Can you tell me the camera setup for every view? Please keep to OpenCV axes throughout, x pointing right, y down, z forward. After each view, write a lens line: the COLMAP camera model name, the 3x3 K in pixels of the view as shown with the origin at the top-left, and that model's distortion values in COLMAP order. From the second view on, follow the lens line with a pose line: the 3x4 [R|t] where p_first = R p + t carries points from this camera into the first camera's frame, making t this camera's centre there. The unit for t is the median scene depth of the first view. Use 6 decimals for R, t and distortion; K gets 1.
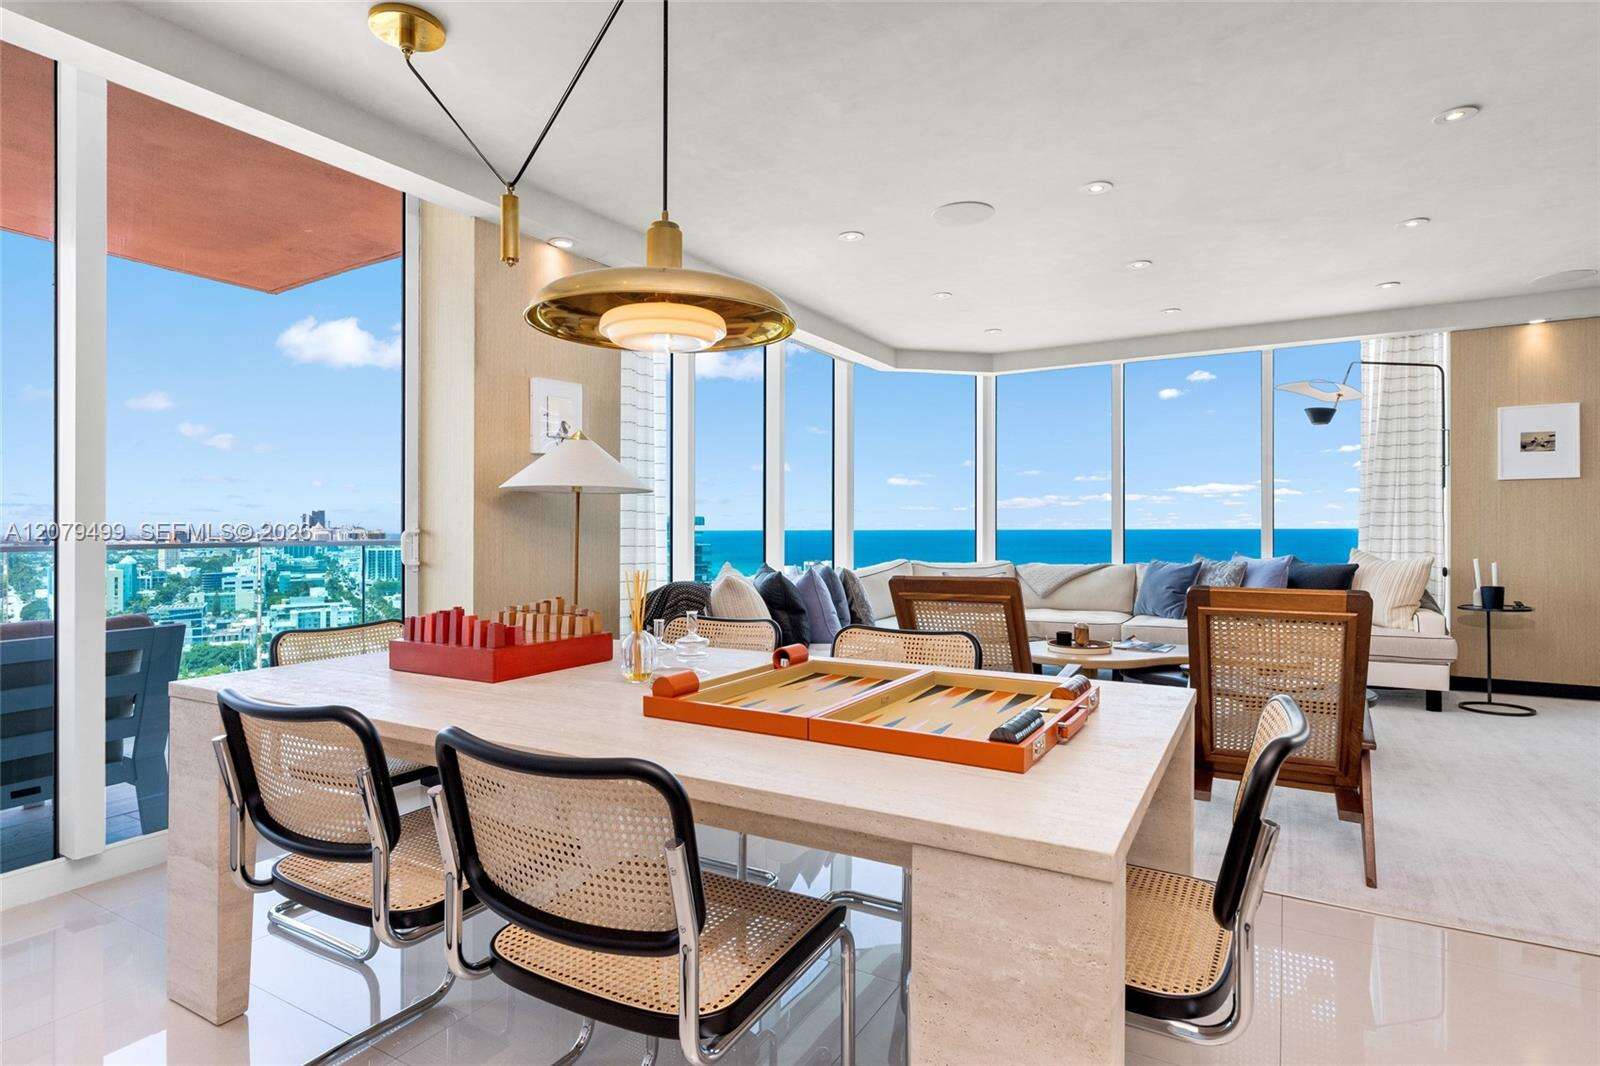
lens RADIAL K [[830.0, 0, 801.1], [0, 830.0, 533.5], [0, 0, 1]] dist [0.000999, -0.000002]
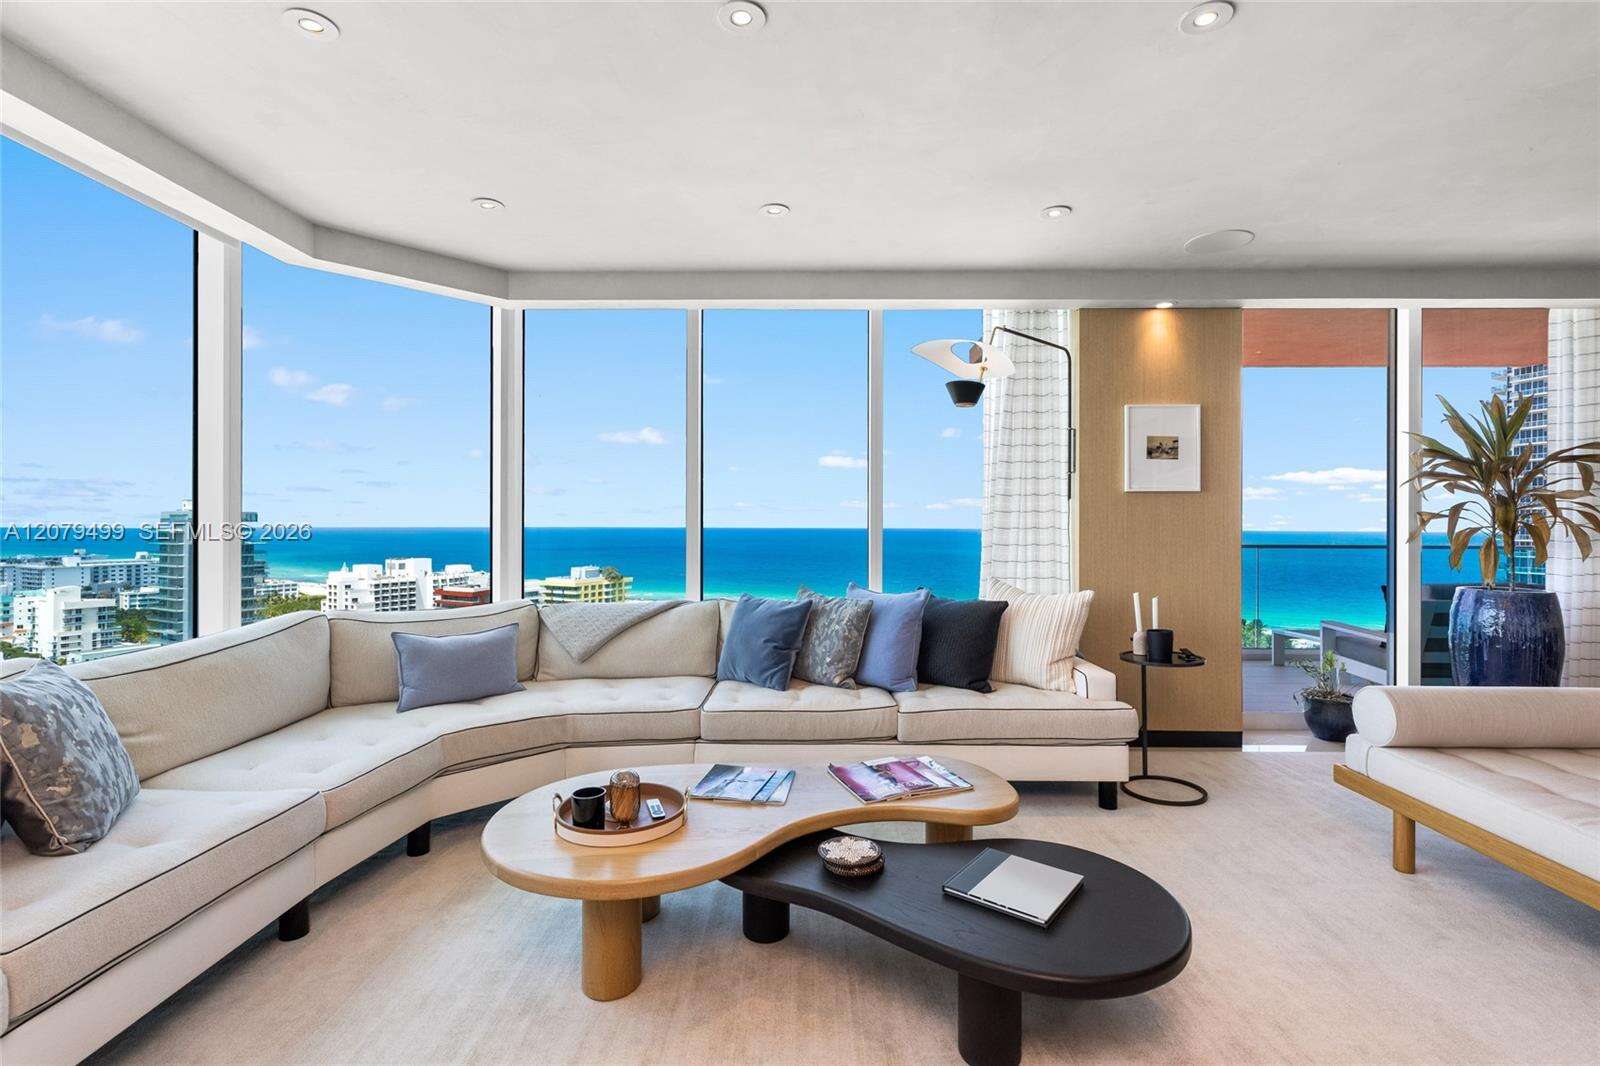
lens RADIAL K [[733.8, 0, 803.8], [0, 733.8, 525.3], [0, 0, 1]] dist [0.009730, -0.001900]
pose [[0.869457, 0.005736, 0.493975, 0.153030], [-0.002296, 0.999969, -0.007570, -0.019108], [-0.494003, 0.005448, 0.869443, 0.409137]]
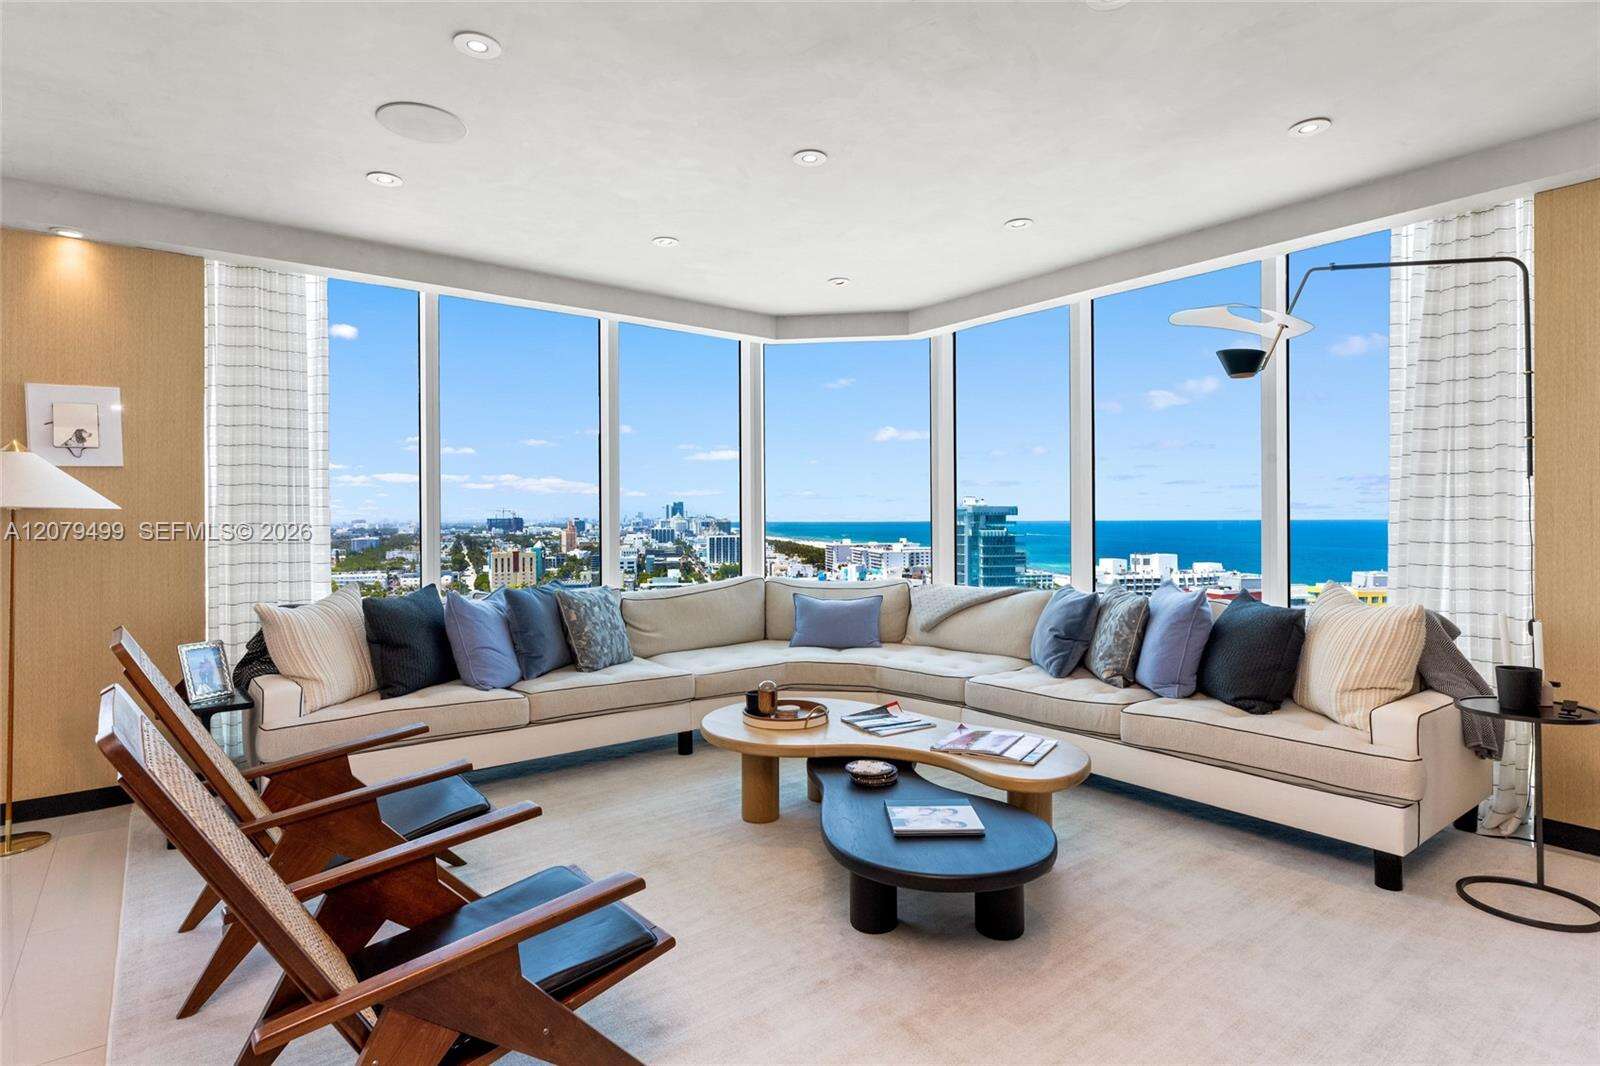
lens RADIAL K [[830.0, 0, 802.8], [0, 830.0, 523.3], [0, 0, 1]] dist [0.000999, -0.000002]
pose [[0.928177, 0.002754, -0.372128, 0.434202], [-0.002409, 0.999996, 0.001391, -0.019152], [0.372131, -0.000395, 0.928180, 0.247796]]
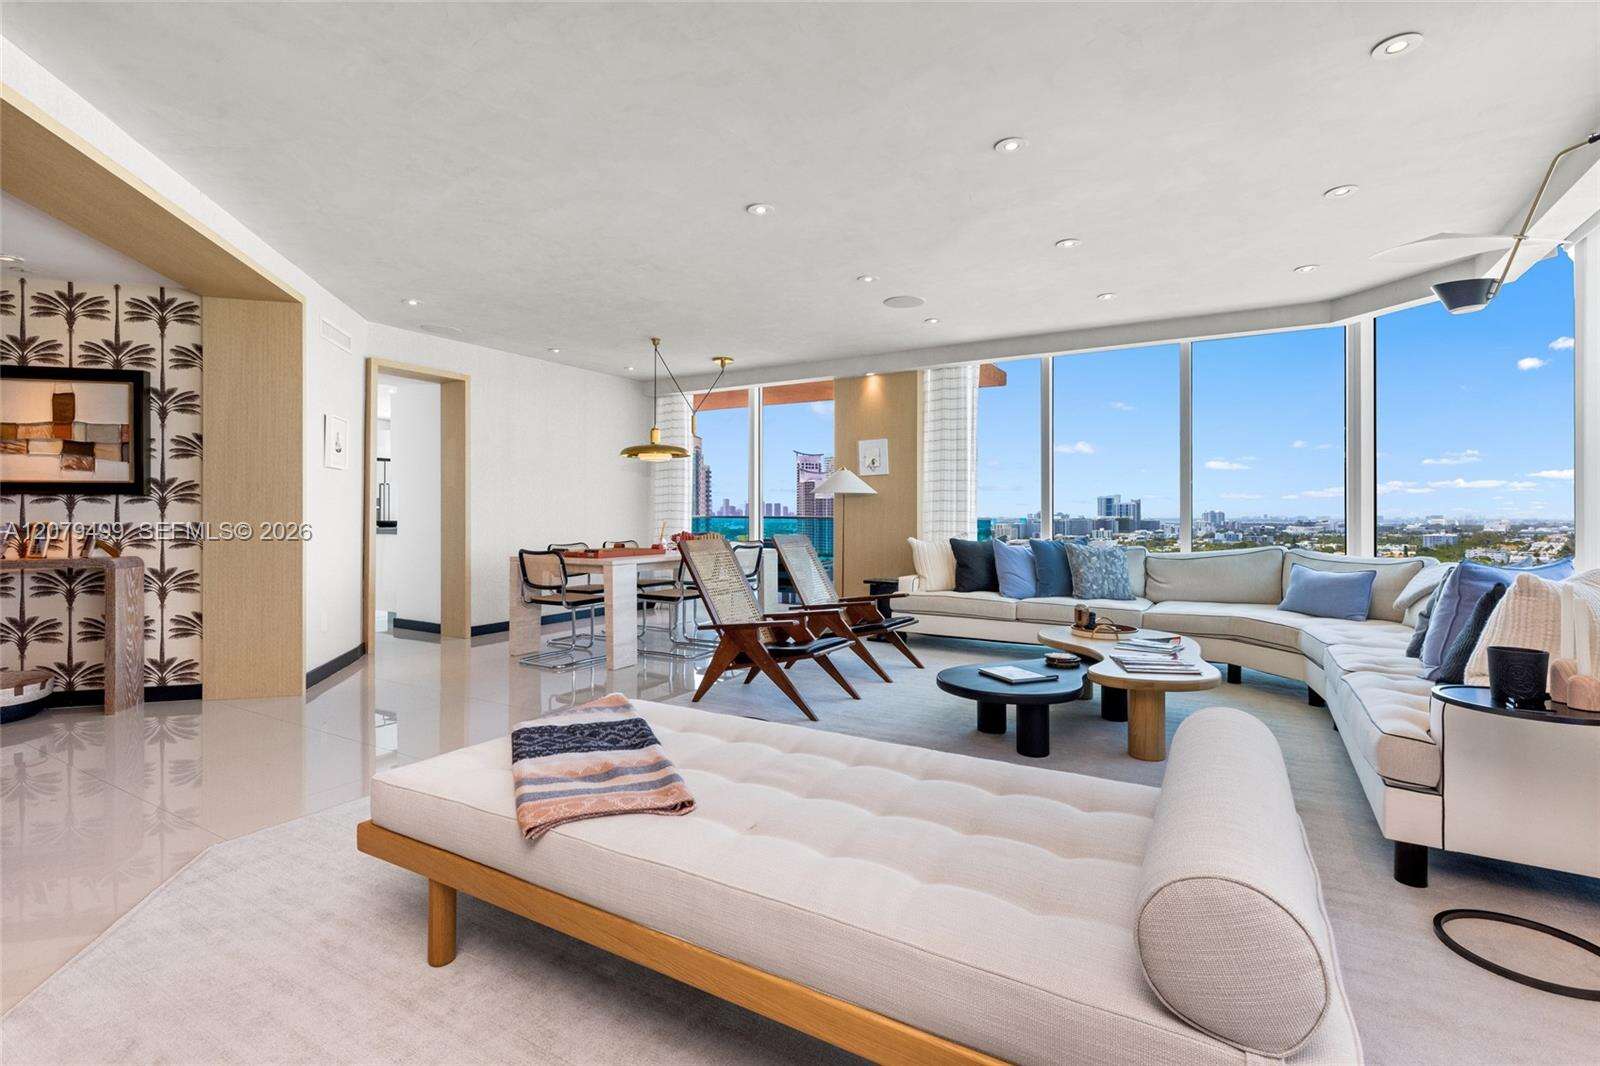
lens RADIAL K [[733.8, 0, 792.3], [0, 733.8, 540.8], [0, 0, 1]] dist [0.009730, -0.001900]
pose [[-0.027498, 0.041719, -0.998751, 0.868951], [-0.011605, 0.999048, 0.042051, -0.001949], [0.999555, 0.012747, -0.026987, 0.466929]]
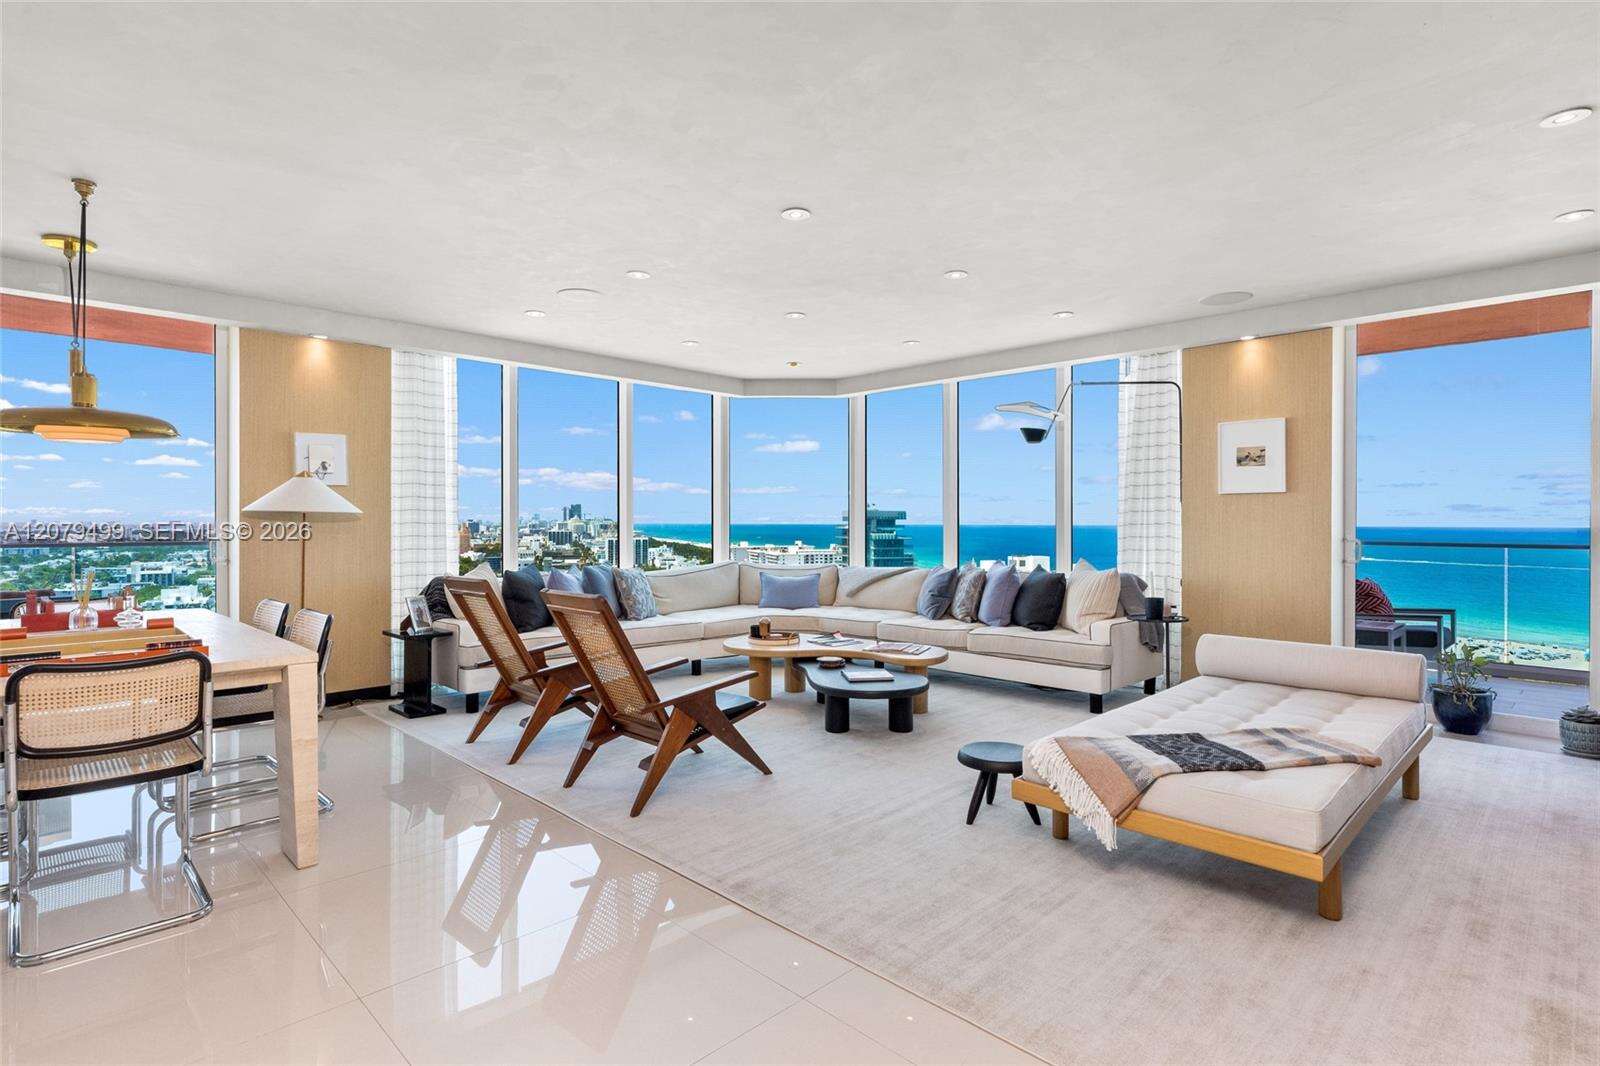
lens RADIAL K [[807.3, 0, 800.2], [0, 807.3, 529.7], [0, 0, 1]] dist [0.003803, -0.001692]
pose [[0.966788, 0.008312, -0.255446, 0.471056], [-0.007323, 0.999962, 0.004820, -0.017199], [0.255476, -0.002790, 0.966811, -0.070718]]
